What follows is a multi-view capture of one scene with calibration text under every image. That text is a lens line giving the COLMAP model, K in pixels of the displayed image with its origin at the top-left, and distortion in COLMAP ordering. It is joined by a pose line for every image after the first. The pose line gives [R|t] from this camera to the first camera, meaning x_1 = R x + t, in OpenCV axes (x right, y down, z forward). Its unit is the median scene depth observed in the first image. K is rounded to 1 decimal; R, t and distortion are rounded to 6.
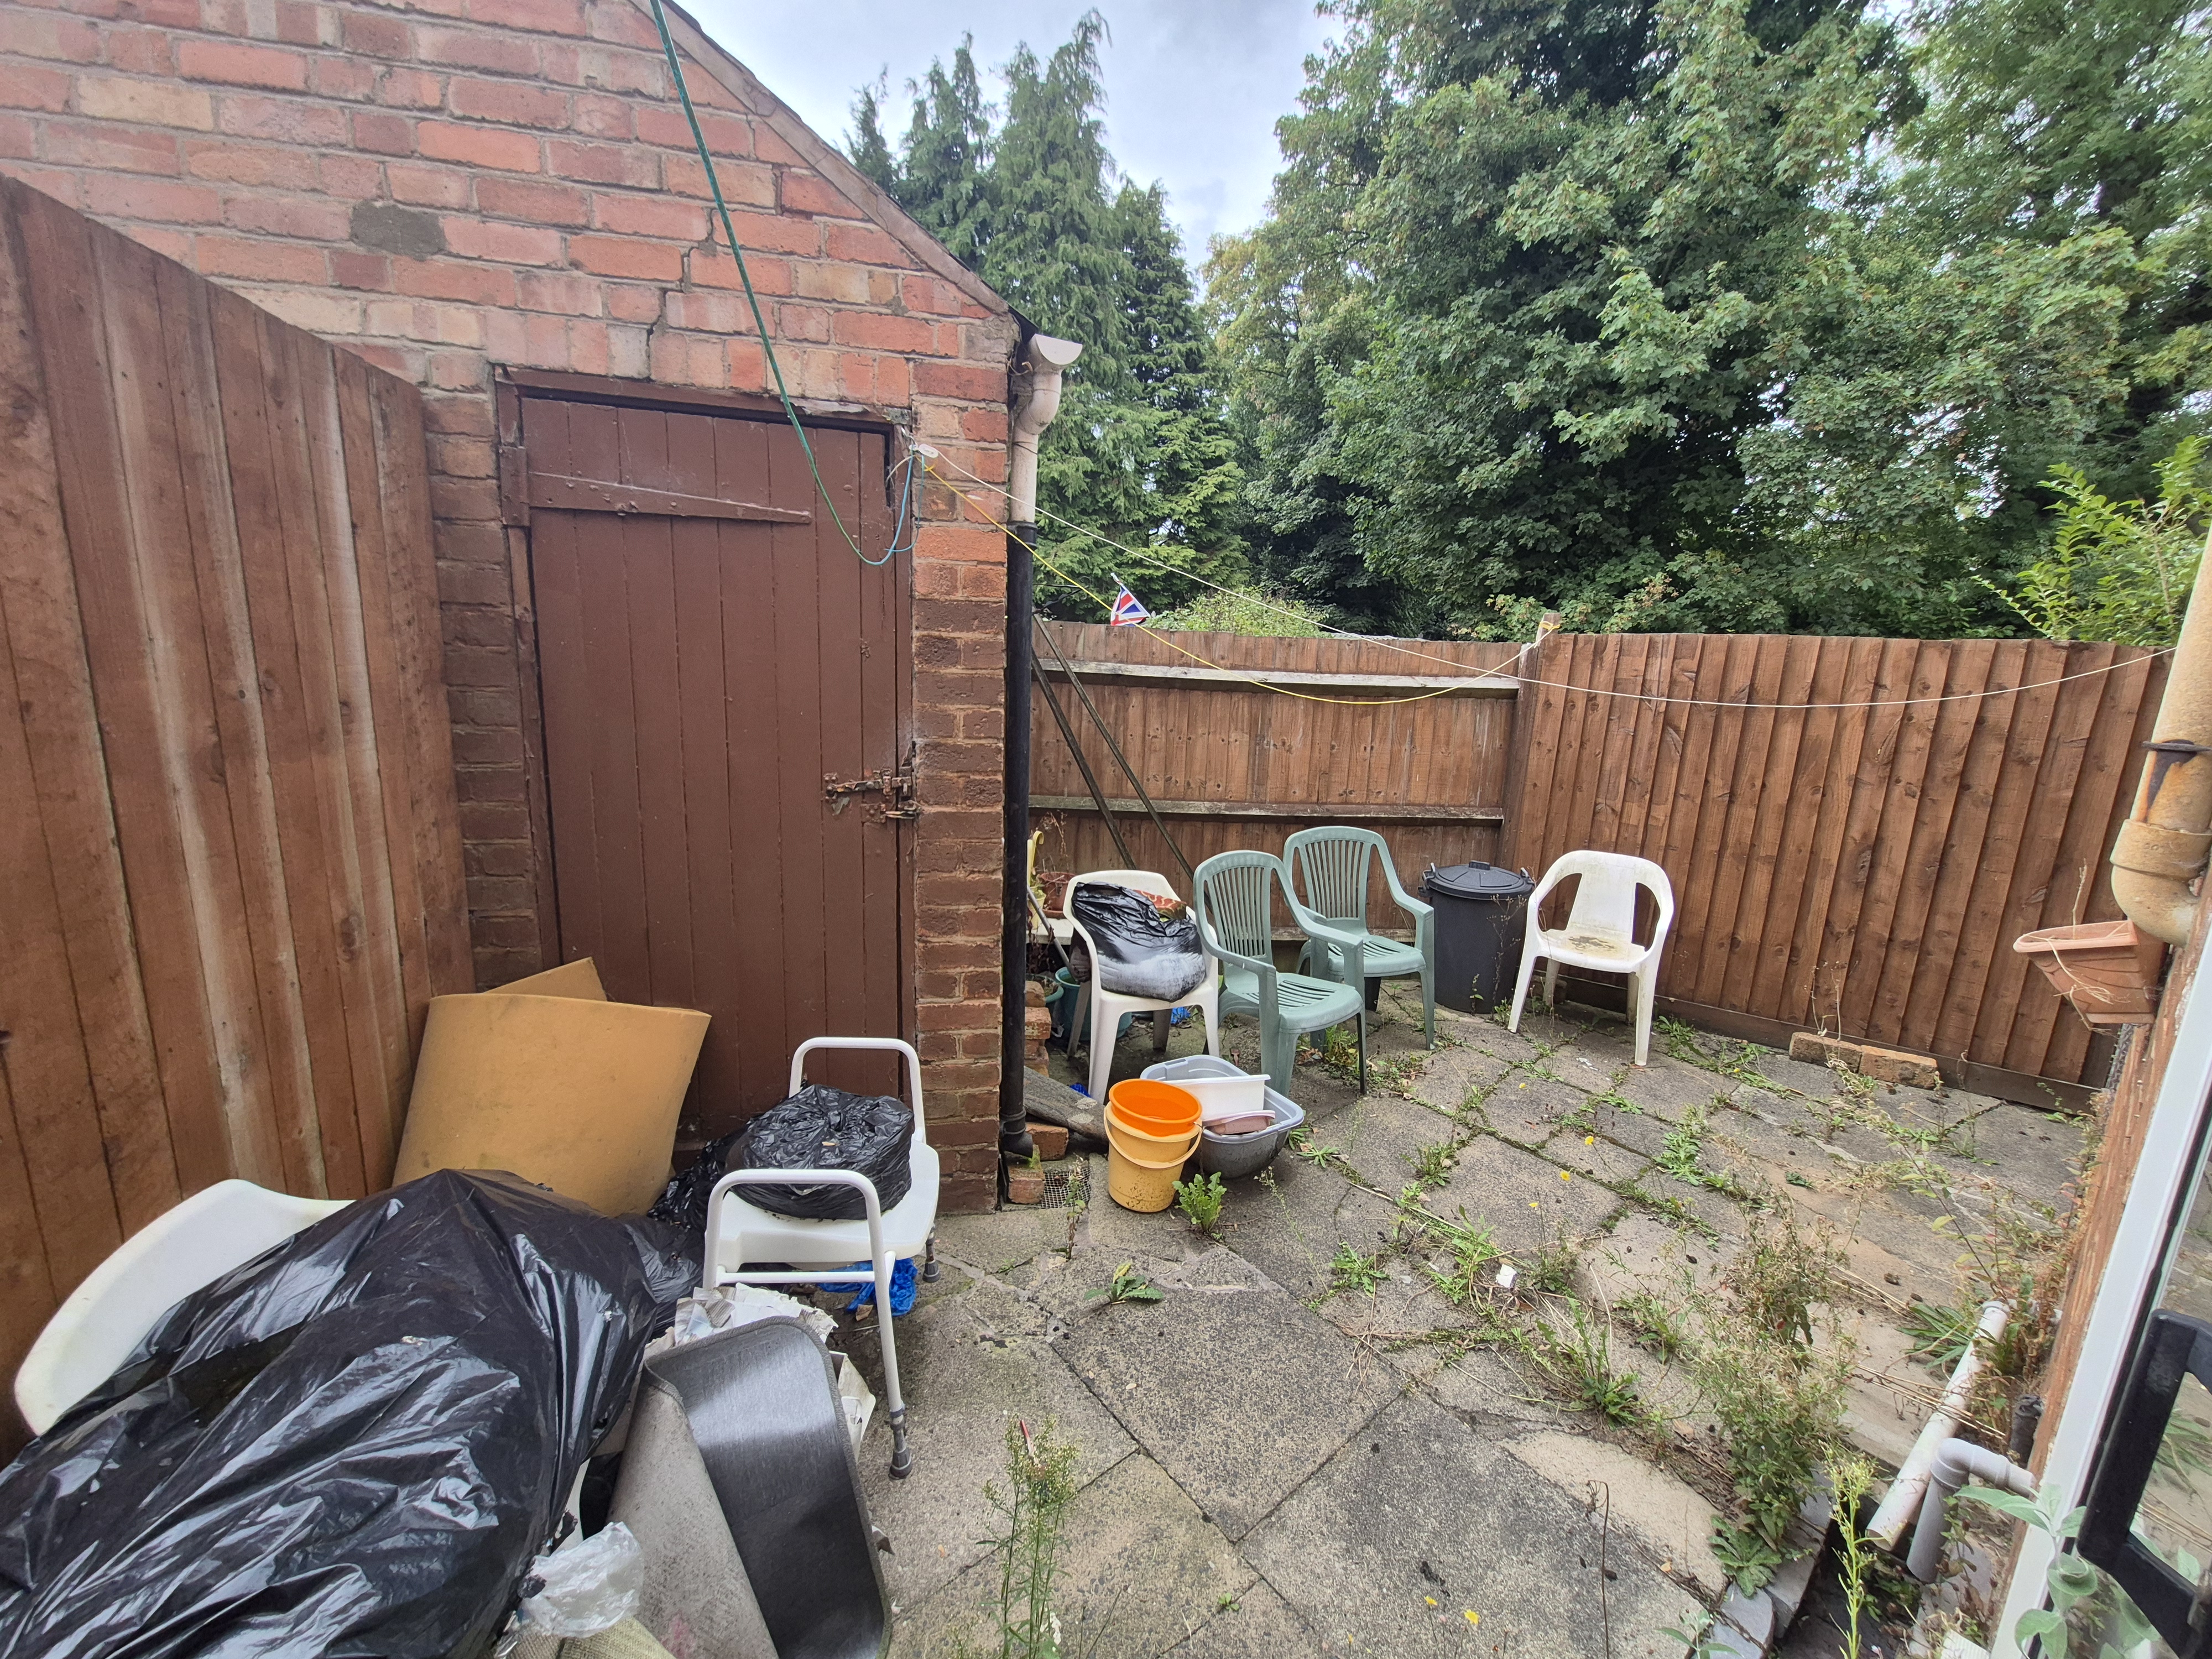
lens RADIAL K [[874.7, 0, 1106.1], [0, 874.7, 830.2], [0, 0, 1]] dist [-0.001244, -0.000459]
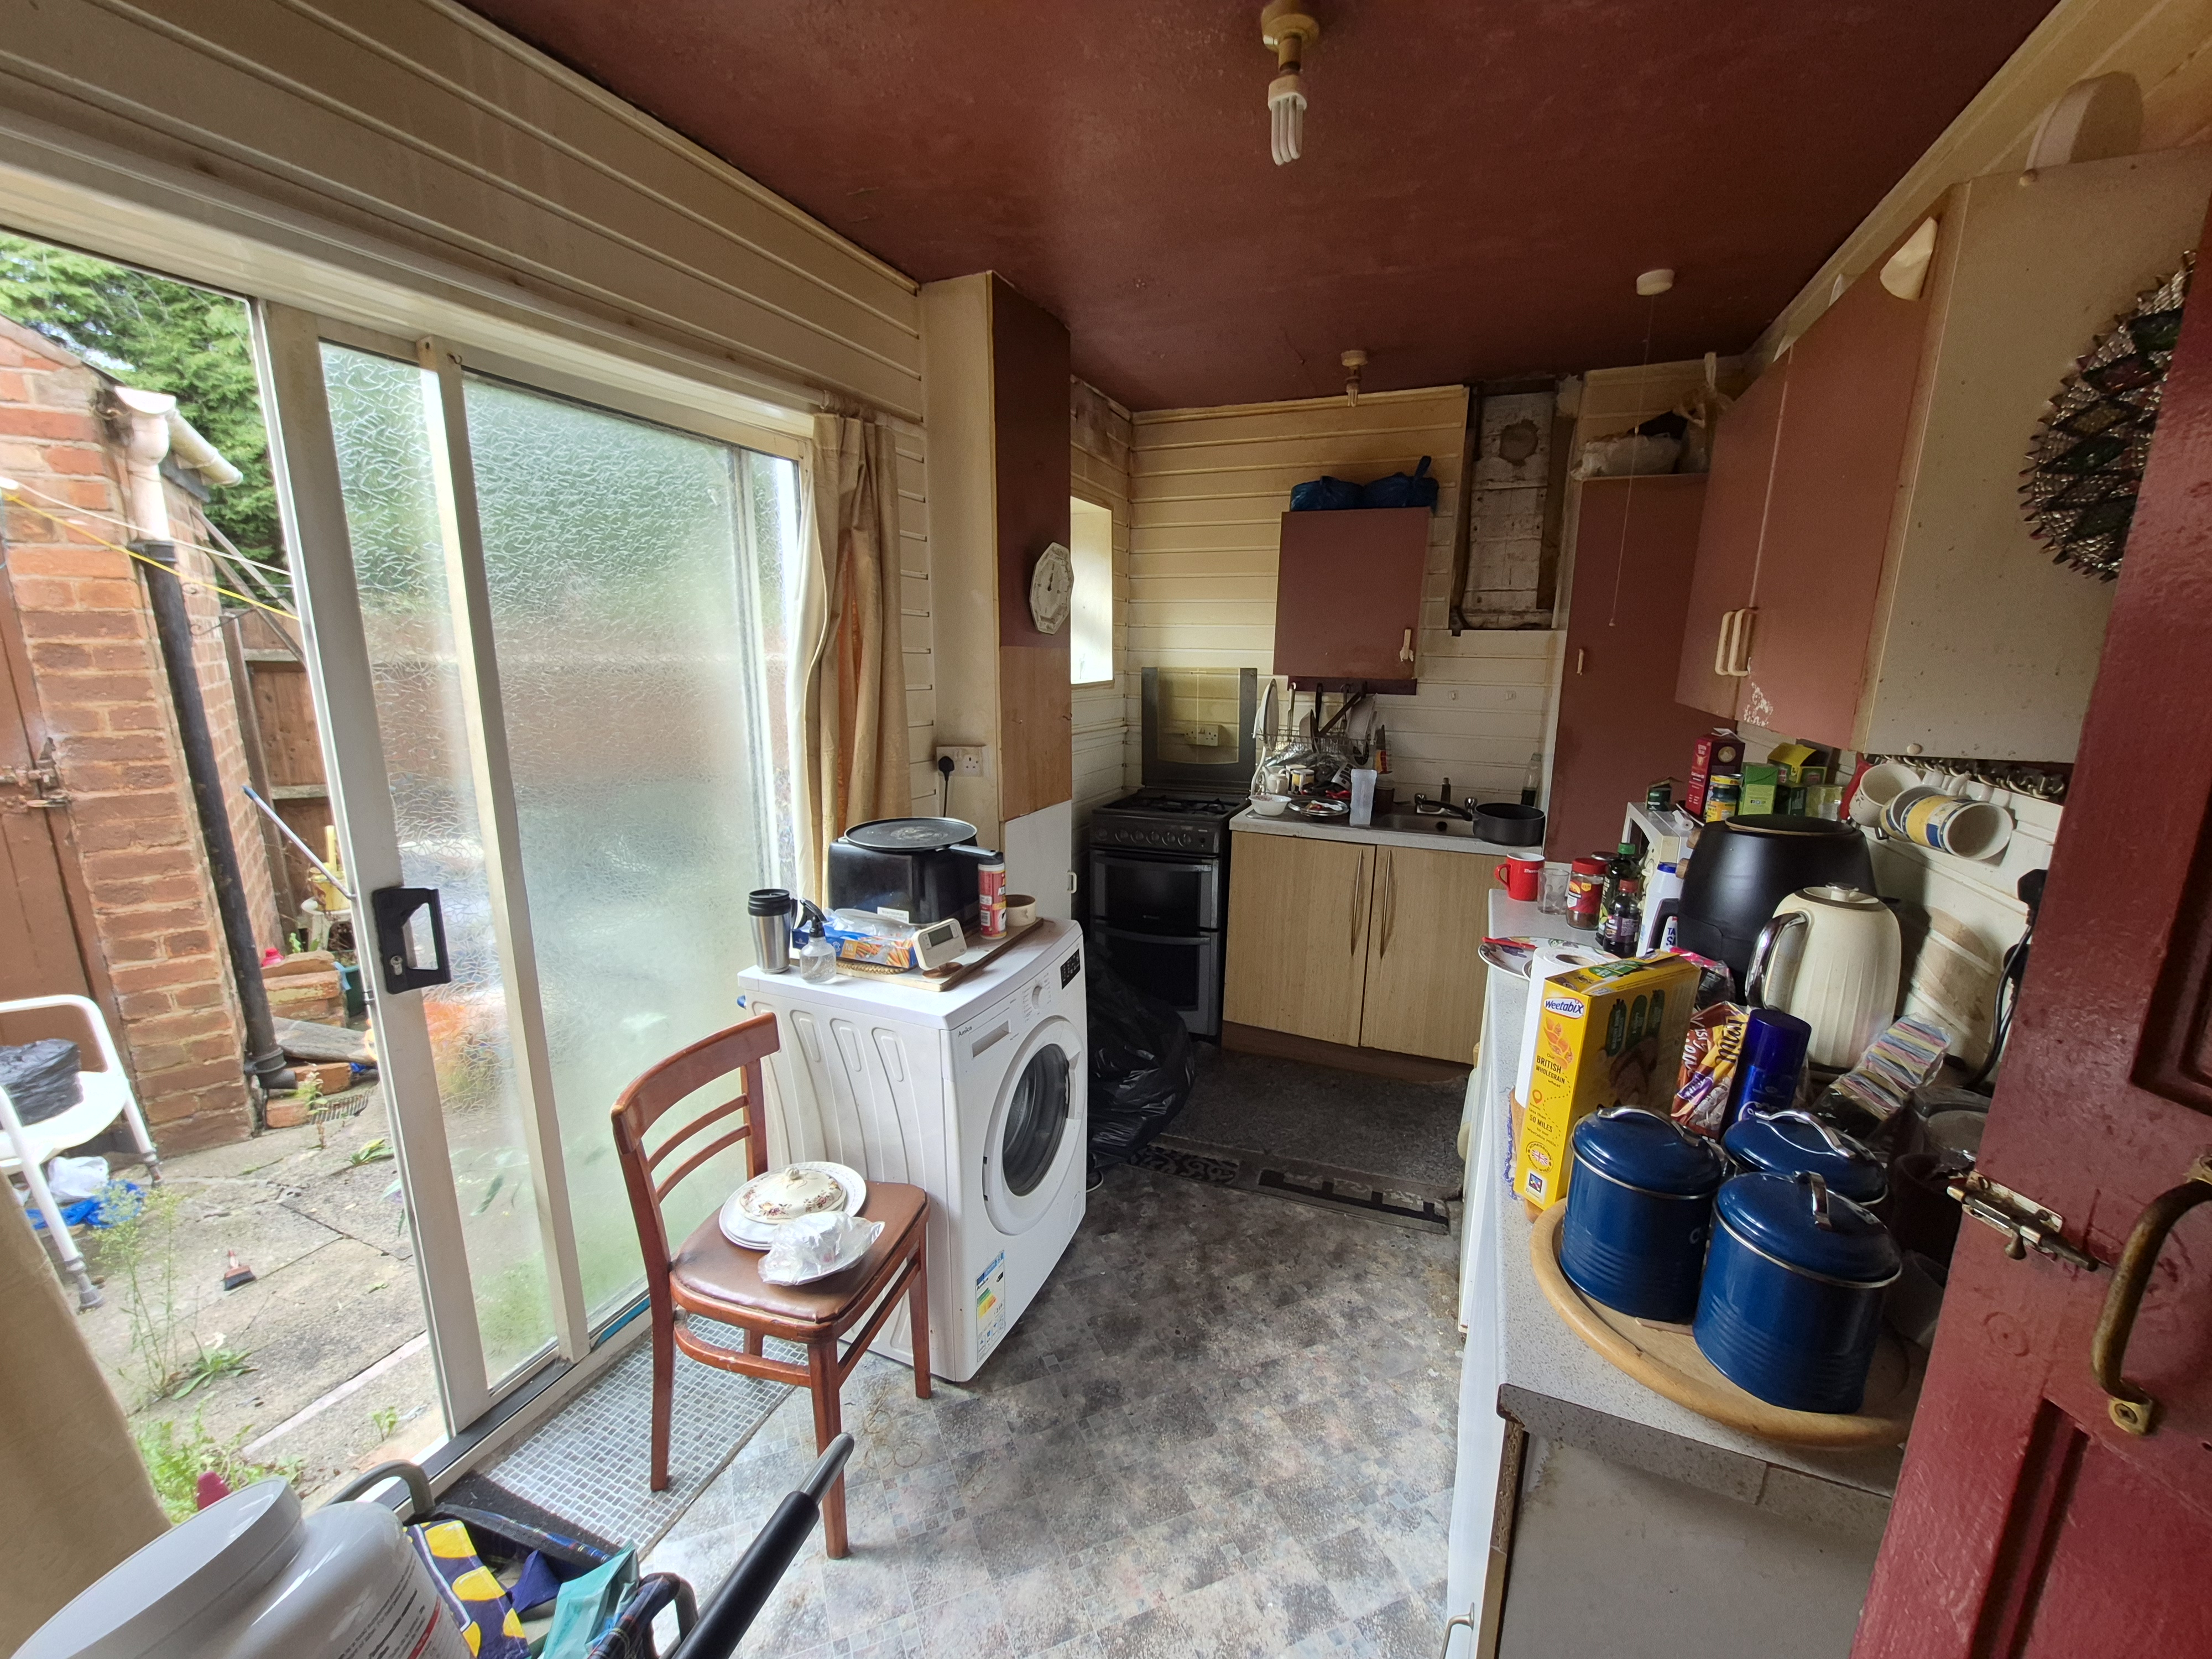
lens RADIAL K [[874.7, 0, 1106.2], [0, 874.7, 828.4], [0, 0, 1]] dist [-0.001244, -0.000459]
pose [[0.878802, -0.132084, 0.458542, 0.442472], [0.120459, 0.991212, 0.054660, 0.116715], [-0.461732, 0.007200, 0.886990, -0.620813]]
